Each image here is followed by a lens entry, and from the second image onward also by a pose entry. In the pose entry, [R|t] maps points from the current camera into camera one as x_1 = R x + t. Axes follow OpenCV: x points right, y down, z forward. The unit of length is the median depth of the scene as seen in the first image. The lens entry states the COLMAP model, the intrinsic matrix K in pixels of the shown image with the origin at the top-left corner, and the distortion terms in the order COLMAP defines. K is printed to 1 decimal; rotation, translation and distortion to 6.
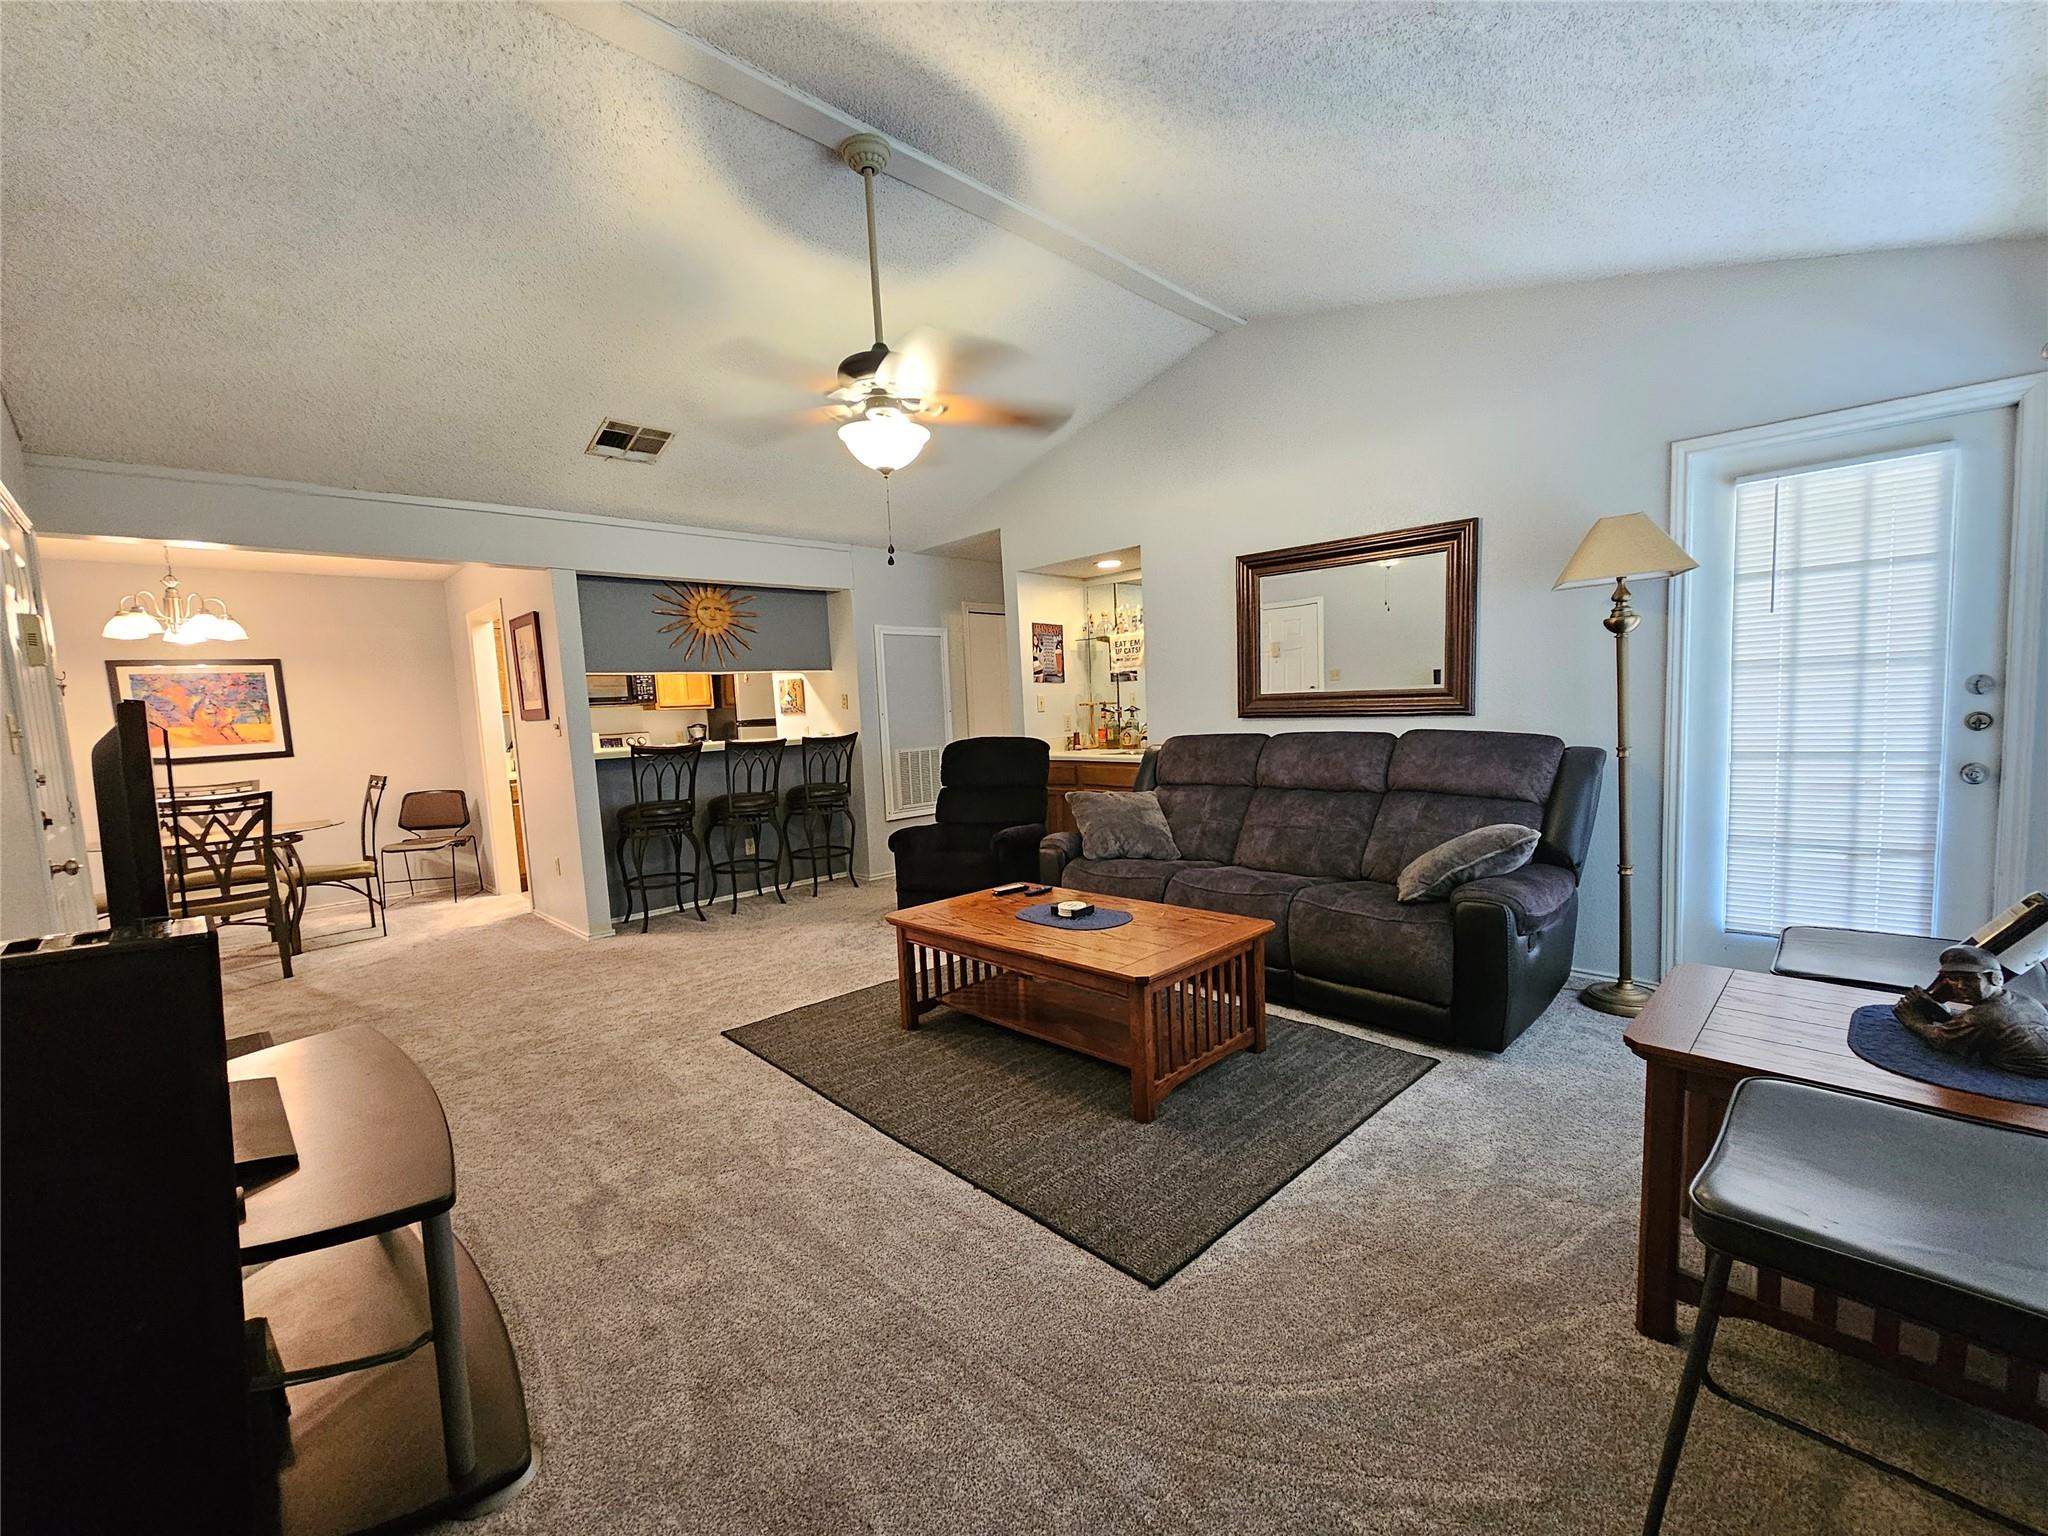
lens RADIAL K [[833.9, 0, 1011.3], [0, 833.9, 776.4], [0, 0, 1]] dist [-0.002152, -0.000048]
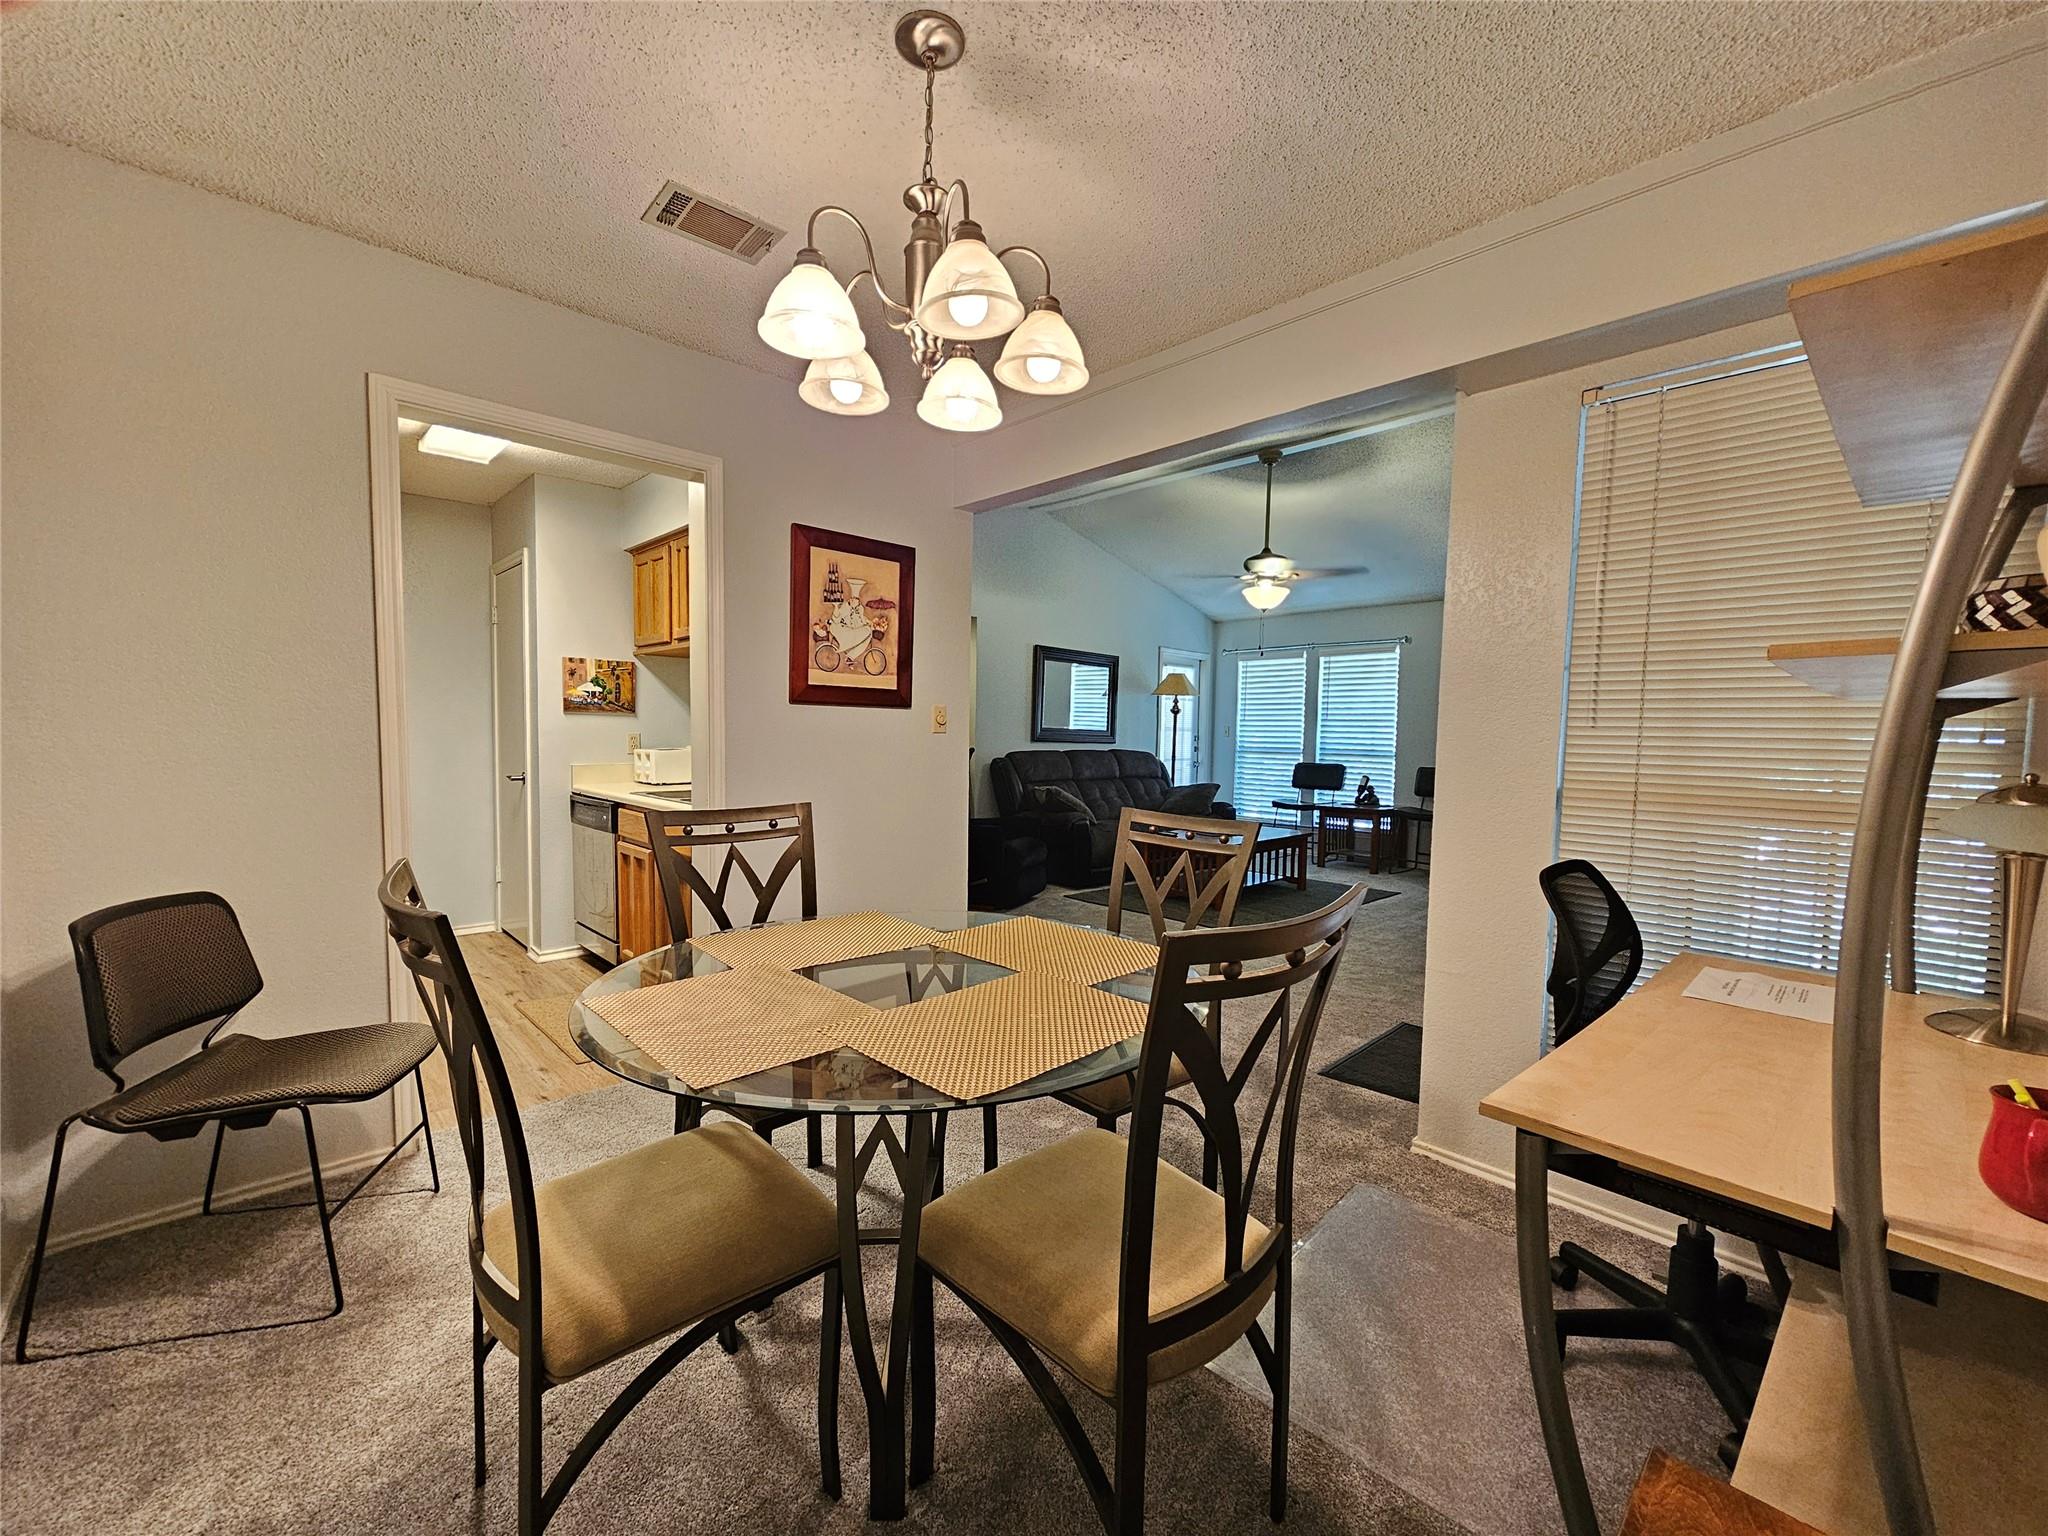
lens RADIAL K [[833.9, 0, 1024.6], [0, 833.9, 776.1], [0, 0, 1]] dist [-0.002152, -0.000048]
pose [[-0.002977, -0.002765, 0.999992, -1.241434], [0.069048, 0.997609, 0.002964, -0.006318], [-0.997609, 0.069057, -0.002779, 0.918593]]
